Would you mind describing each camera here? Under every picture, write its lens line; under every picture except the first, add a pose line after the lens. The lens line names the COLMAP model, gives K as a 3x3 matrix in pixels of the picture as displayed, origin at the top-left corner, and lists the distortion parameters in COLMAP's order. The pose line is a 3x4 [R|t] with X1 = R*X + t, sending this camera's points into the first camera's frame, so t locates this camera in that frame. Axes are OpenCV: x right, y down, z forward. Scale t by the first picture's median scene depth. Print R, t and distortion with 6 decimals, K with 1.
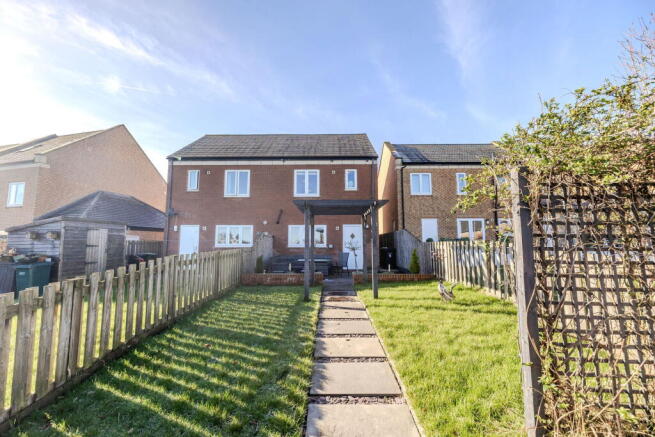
lens RADIAL K [[275.7, 0, 325.0], [0, 275.7, 218.0], [0, 0, 1]] dist [0.011579, 0.000258]
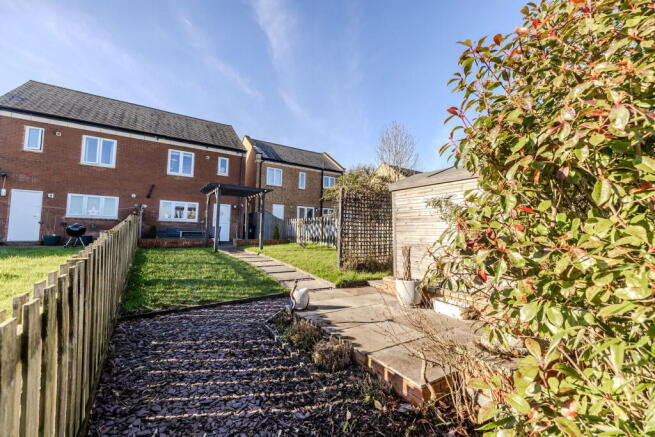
lens RADIAL K [[275.7, 0, 327.4], [0, 275.7, 222.4], [0, 0, 1]] dist [0.011579, 0.000258]
pose [[0.825428, 0.039068, 0.563154, -0.197613], [-0.077293, 0.996029, 0.044191, 0.014219], [-0.559191, -0.080005, 0.825170, -0.254153]]
